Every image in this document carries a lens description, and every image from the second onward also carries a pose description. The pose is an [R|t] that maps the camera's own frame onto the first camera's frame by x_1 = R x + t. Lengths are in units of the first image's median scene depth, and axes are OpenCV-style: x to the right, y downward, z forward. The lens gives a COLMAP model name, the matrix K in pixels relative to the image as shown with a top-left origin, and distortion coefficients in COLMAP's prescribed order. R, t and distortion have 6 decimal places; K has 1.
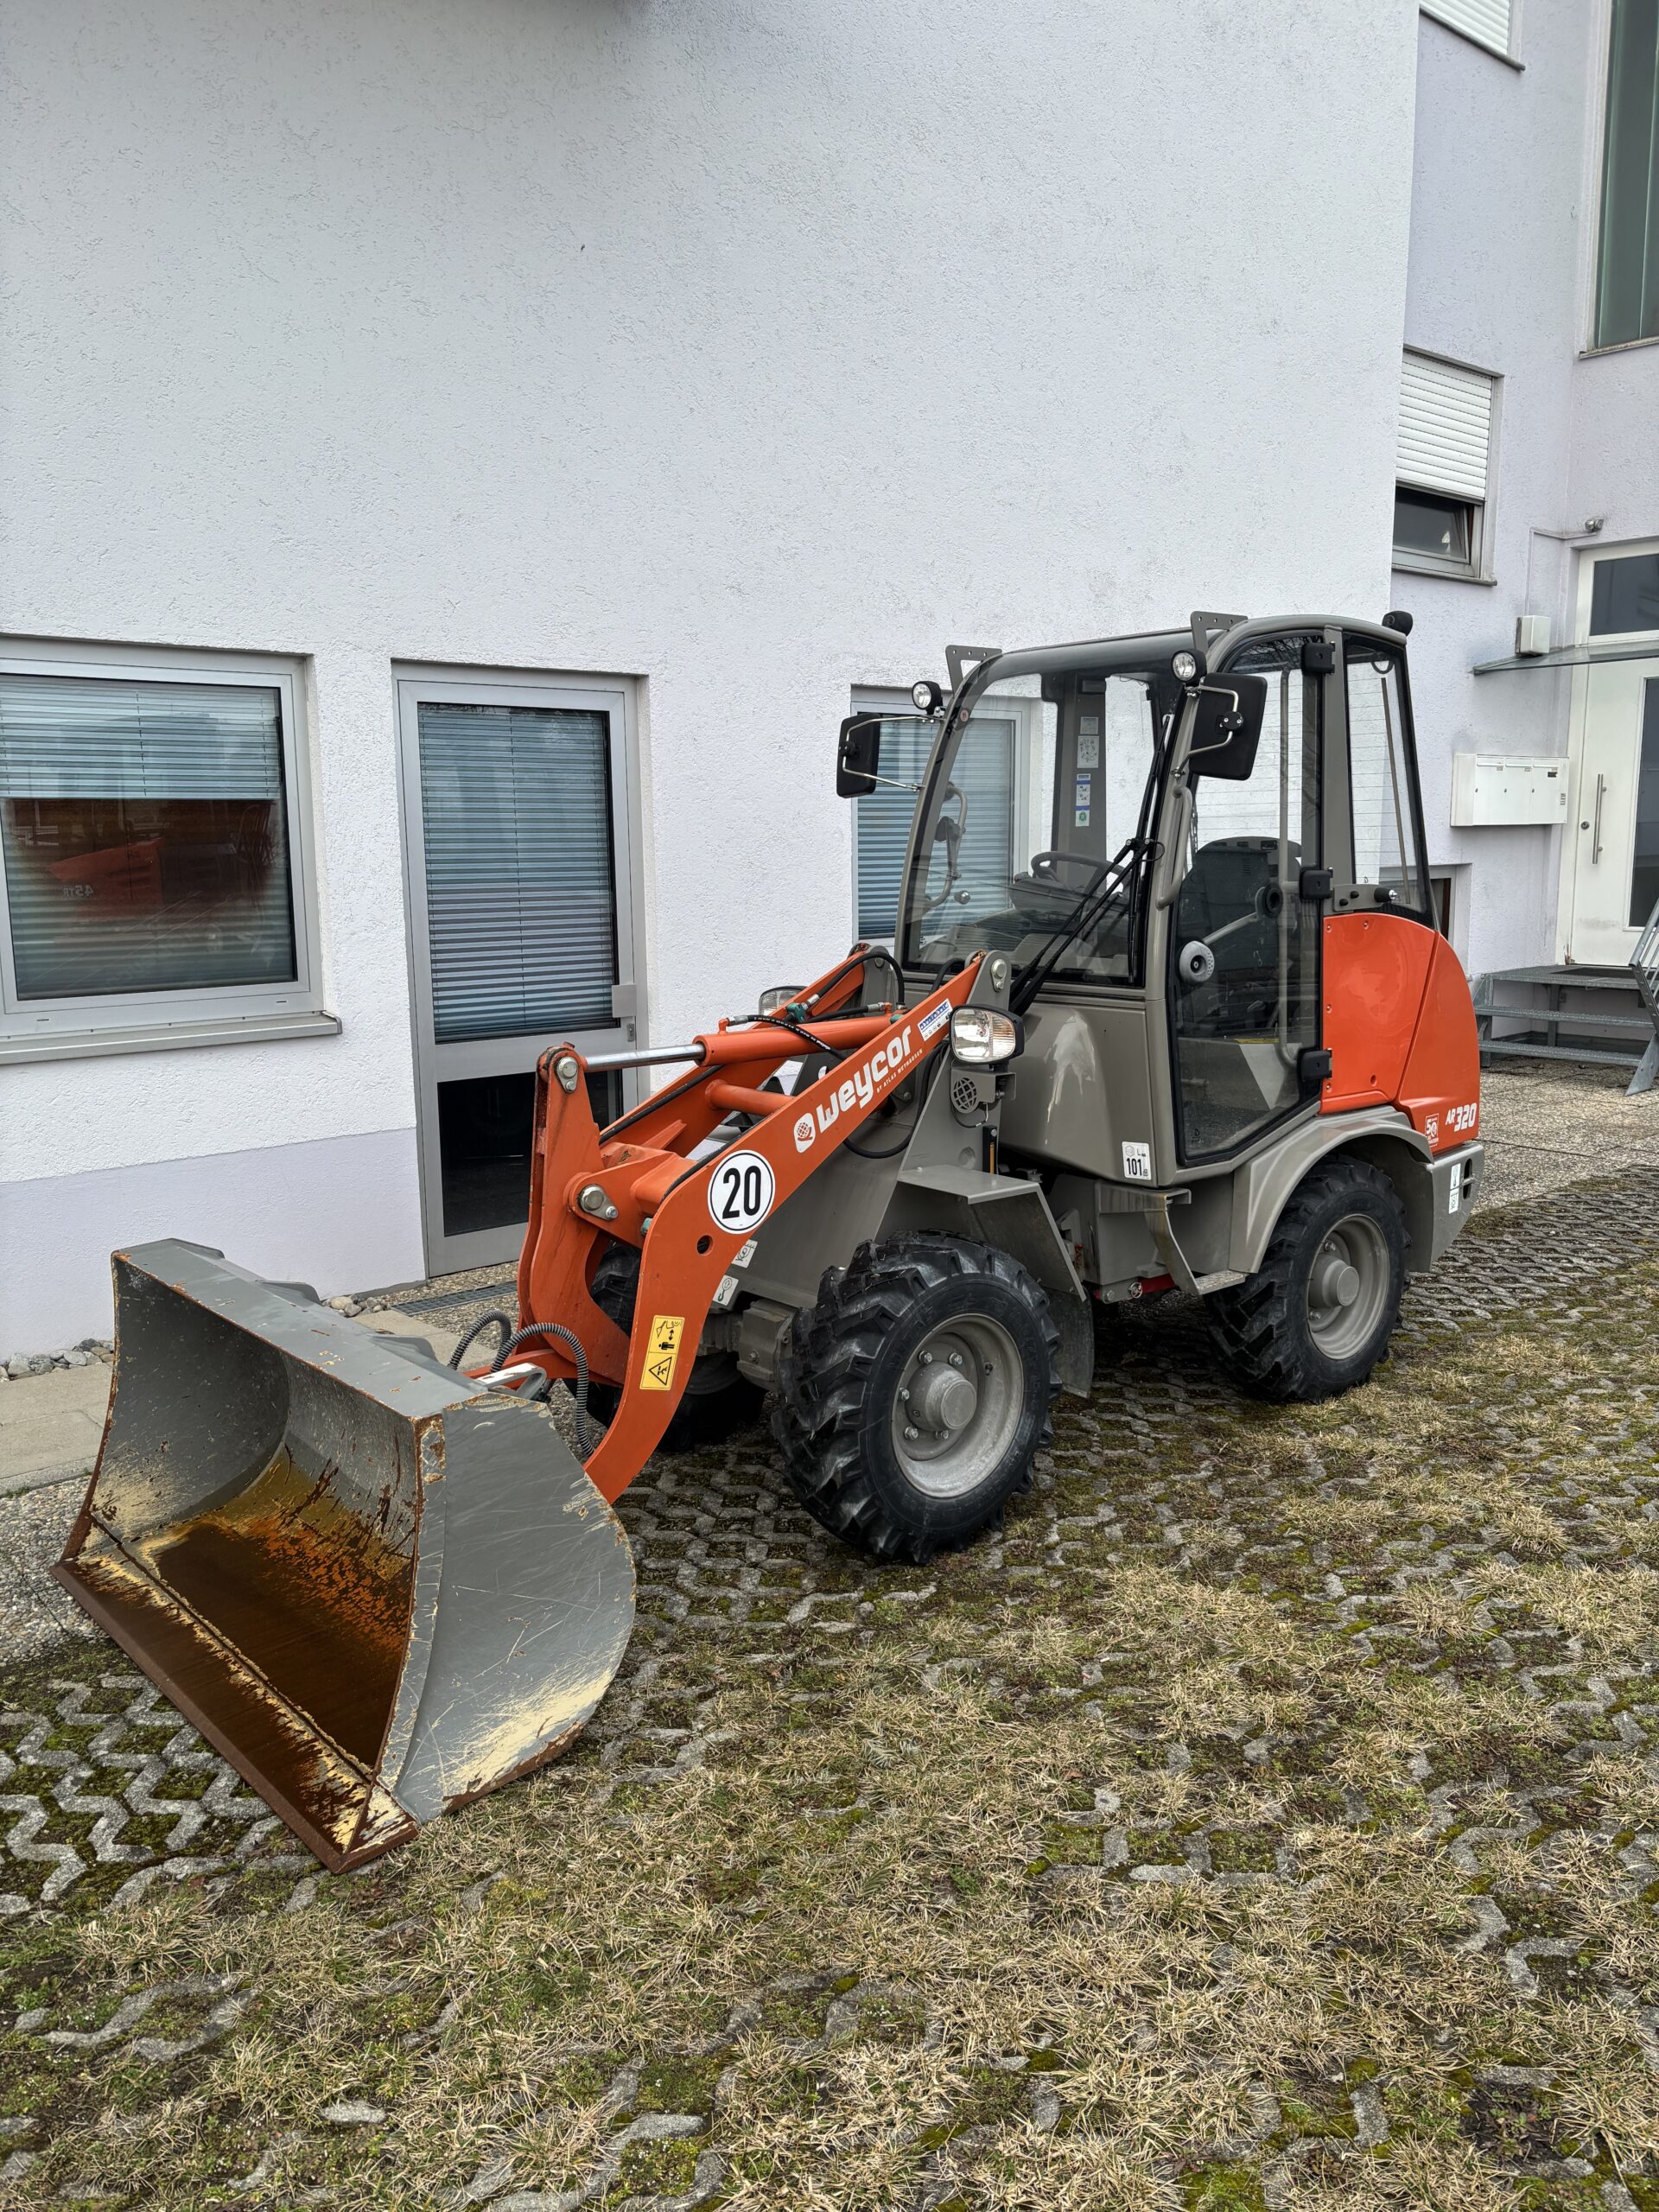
lens RADIAL K [[1667.1, 0, 842.6], [0, 1667.1, 1109.4], [0, 0, 1]] dist [0.038623, -0.041233]
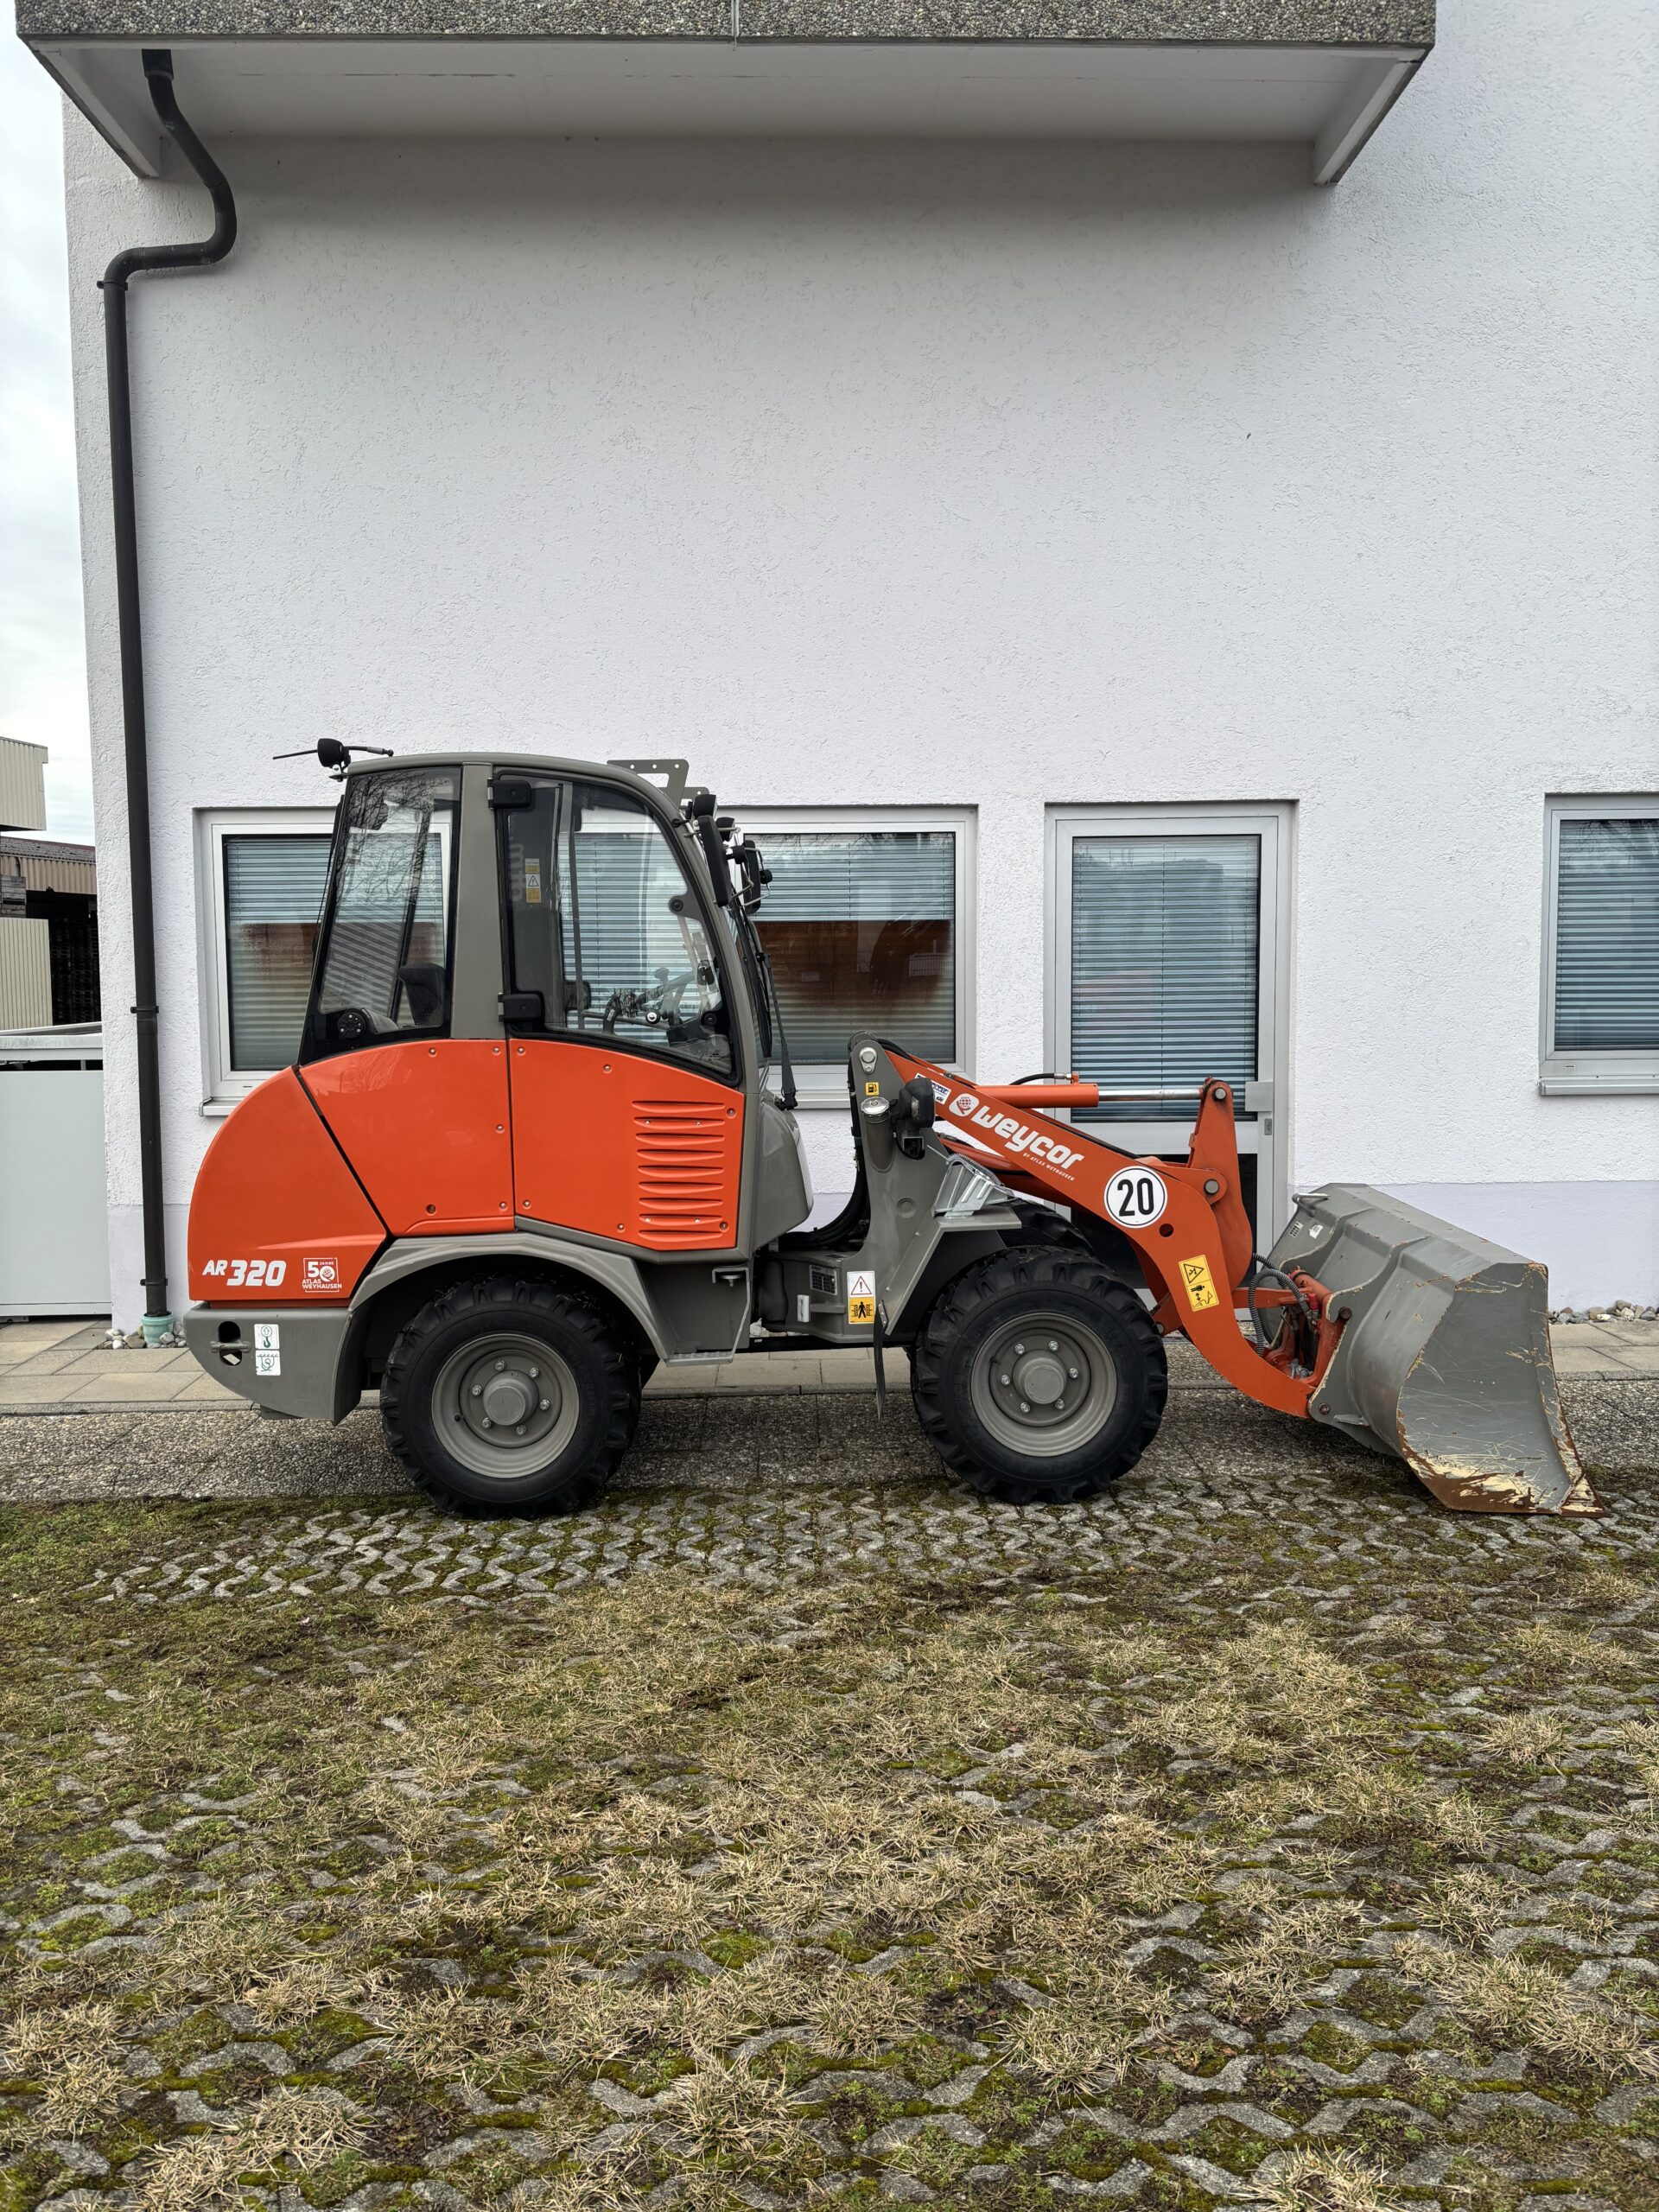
lens RADIAL K [[1667.1, 0, 839.6], [0, 1667.1, 1096.8], [0, 0, 1]] dist [0.038623, -0.041233]
pose [[0.774831, 0.051552, -0.630063, 0.420345], [-0.102766, 0.993684, -0.045075, 0.014071], [0.623760, 0.099675, 0.775235, -0.011641]]
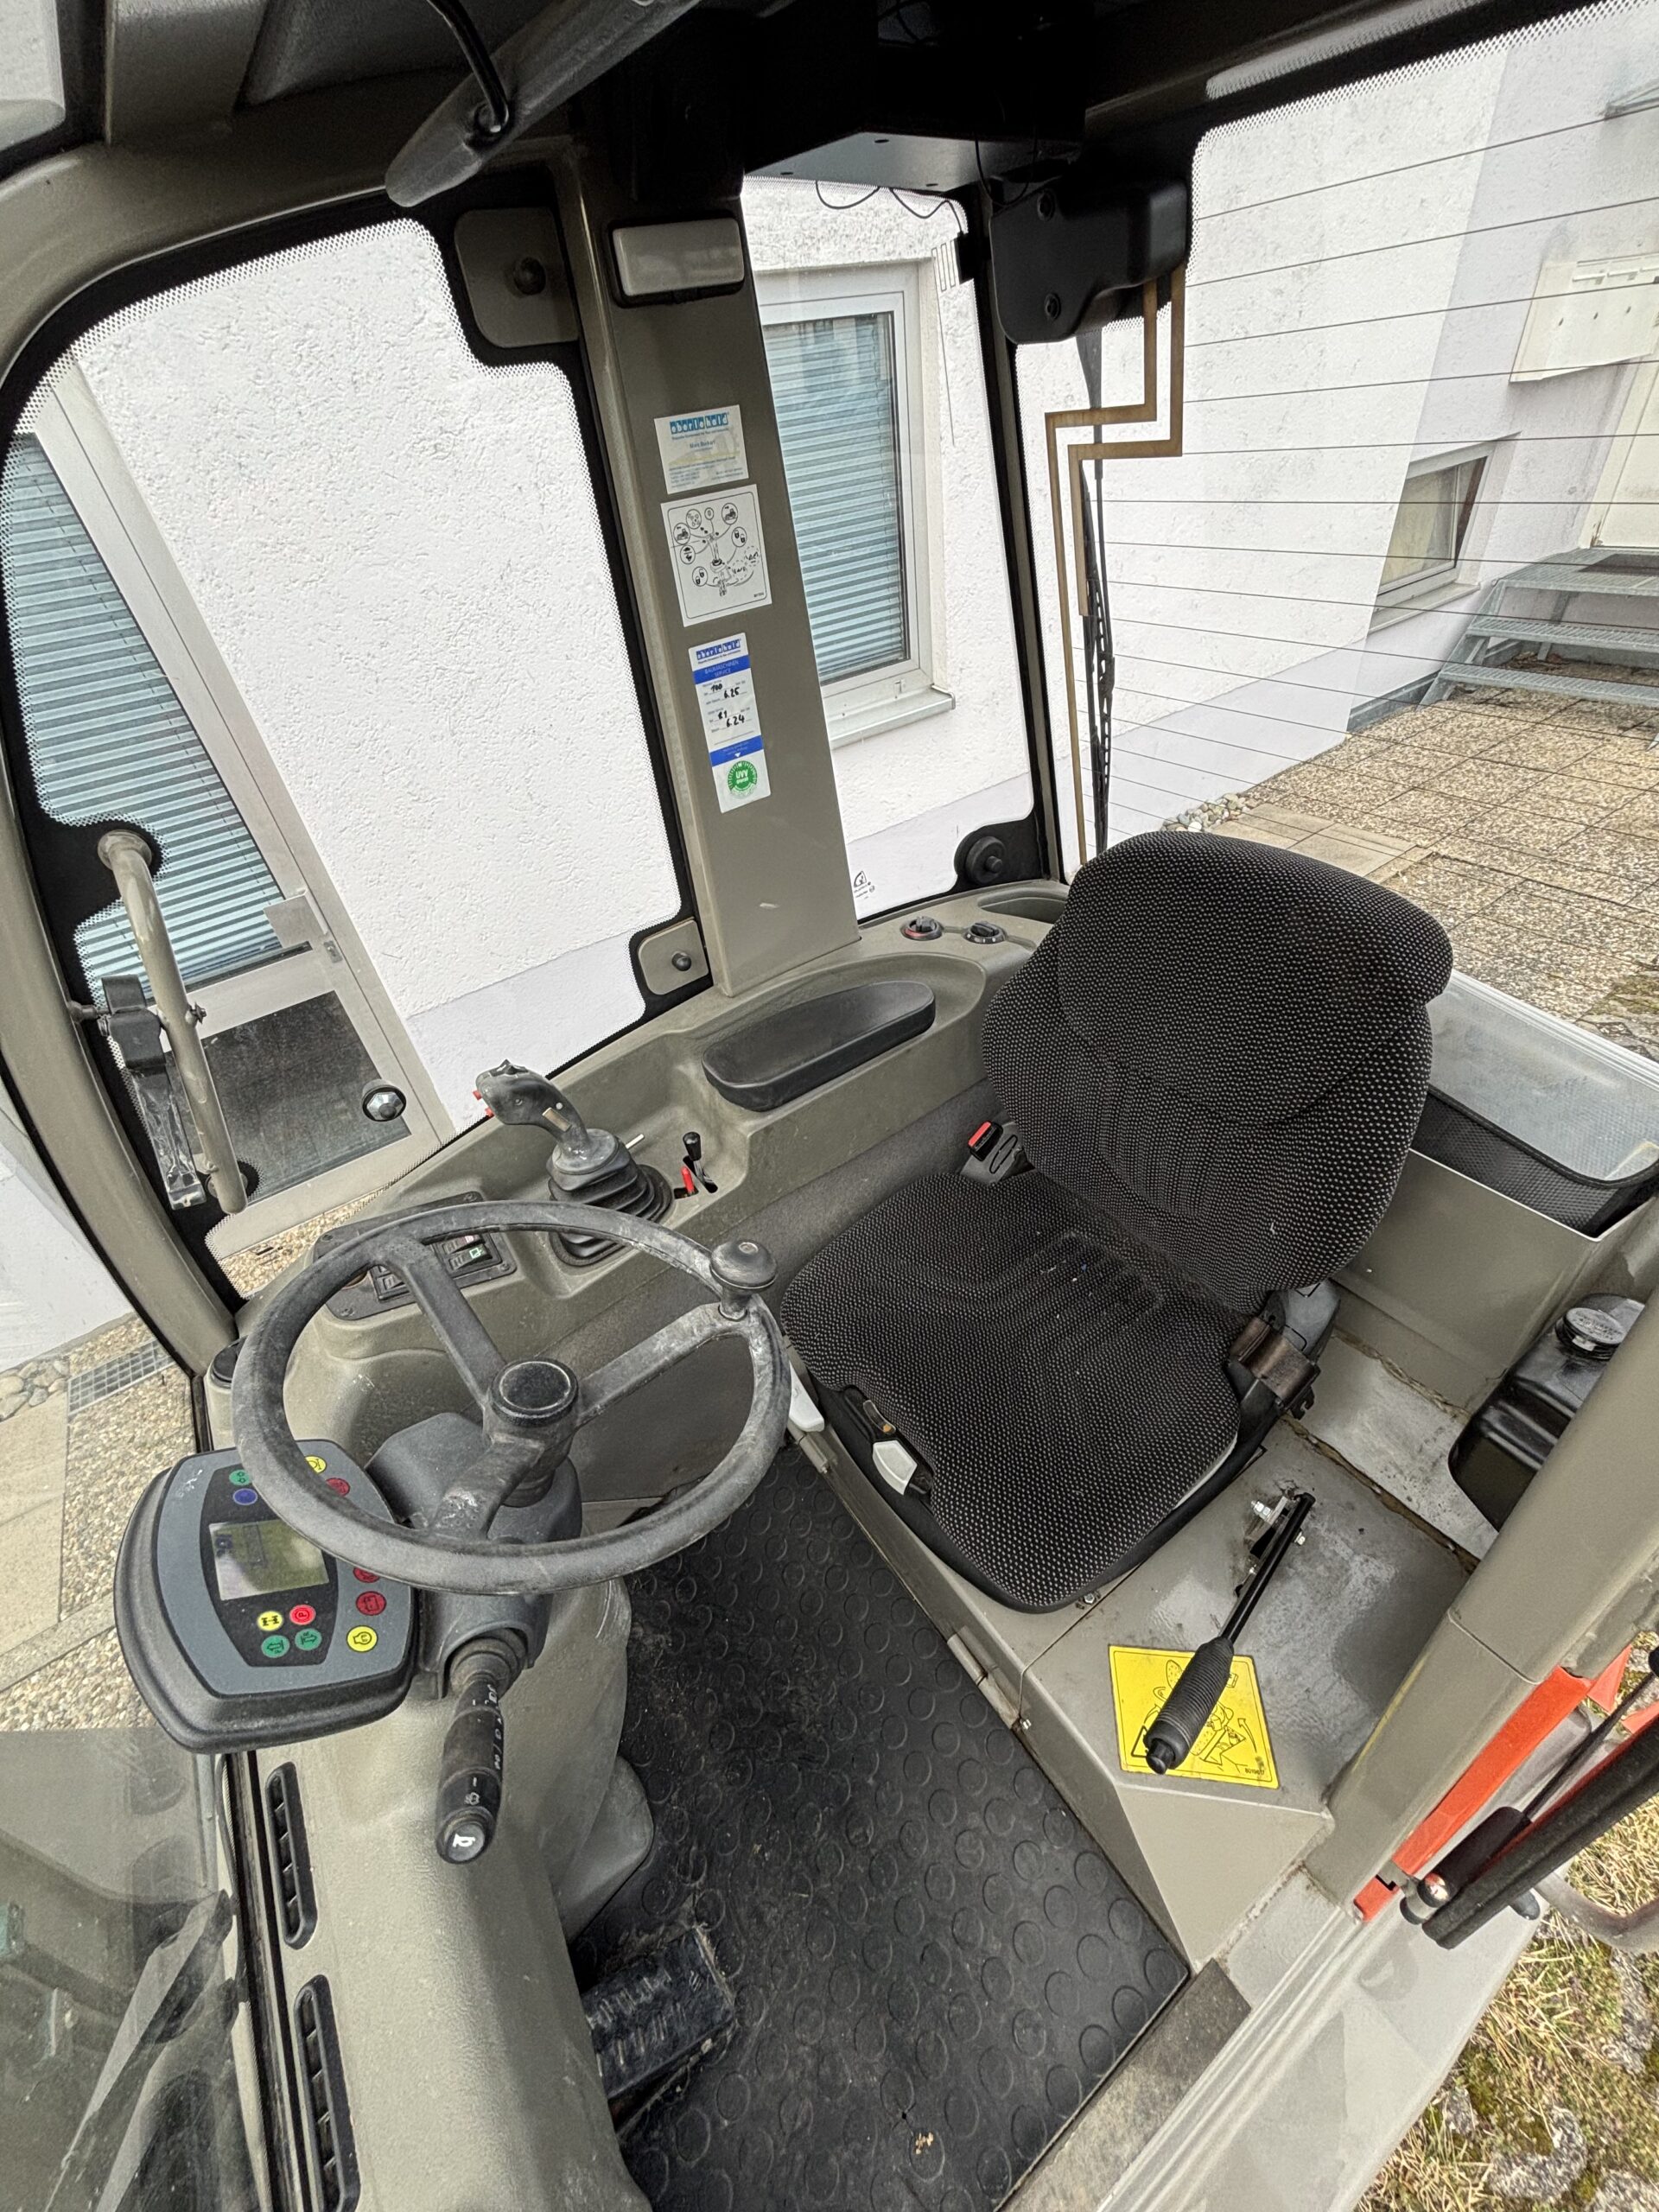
lens RADIAL K [[876.9, 0, 827.1], [0, 876.9, 1108.4], [0, 0, 1]] dist [-0.002934, -0.000117]
pose [[0.988222, -0.008454, -0.152796, 0.188351], [0.084263, 0.863532, 0.497204, -0.204212], [0.127741, -0.504223, 0.854074, 0.817968]]
